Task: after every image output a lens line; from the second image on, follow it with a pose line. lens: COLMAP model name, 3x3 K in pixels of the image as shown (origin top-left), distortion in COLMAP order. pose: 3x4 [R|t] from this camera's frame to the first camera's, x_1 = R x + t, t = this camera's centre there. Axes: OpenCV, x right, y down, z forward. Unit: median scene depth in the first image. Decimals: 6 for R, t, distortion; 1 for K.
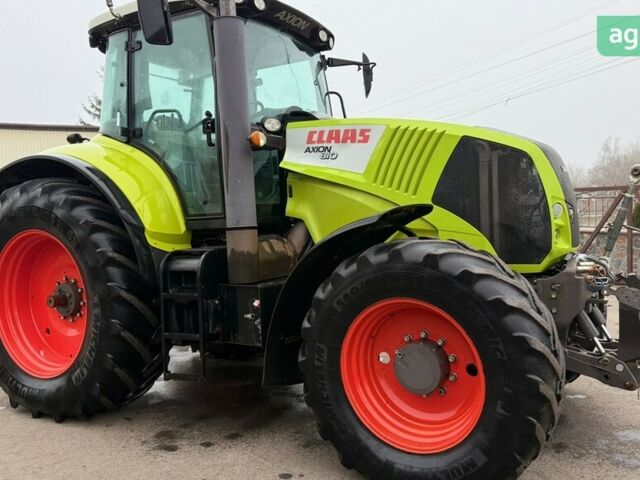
lens RADIAL K [[593.6, 0, 320.0], [0, 593.6, 240.0], [0, 0, 1]] dist [0.161439, -0.350844]
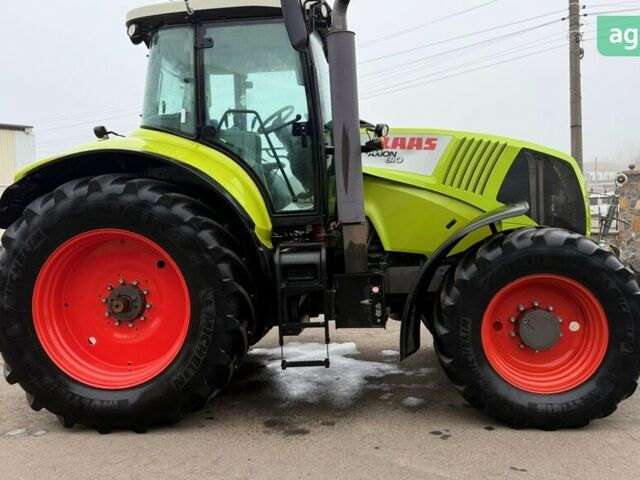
lens RADIAL K [[593.6, 0, 320.0], [0, 593.6, 240.0], [0, 0, 1]] dist [0.161439, -0.350844]
pose [[0.905564, -0.022358, 0.423619, -0.621777], [0.025948, 0.999660, -0.002707, 0.012022], [-0.423415, 0.013443, 0.905836, 0.026552]]
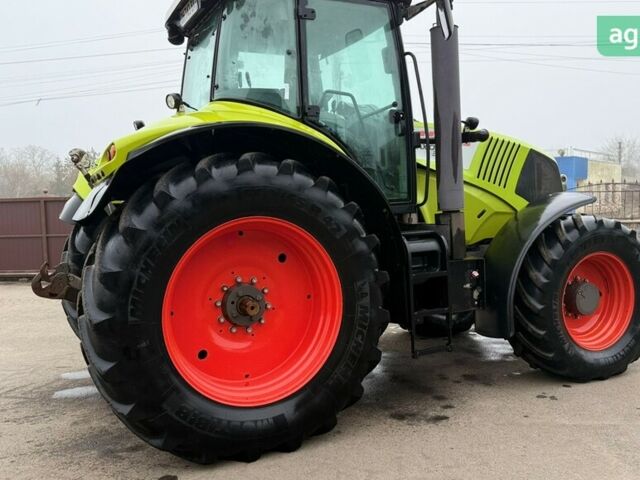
lens RADIAL K [[593.6, 0, 320.0], [0, 593.6, 240.0], [0, 0, 1]] dist [0.161439, -0.350844]
pose [[0.558077, -0.034768, 0.829061, -1.168168], [0.052752, 0.998587, 0.006368, 0.014317], [-0.828111, 0.040180, 0.559122, 0.542284]]
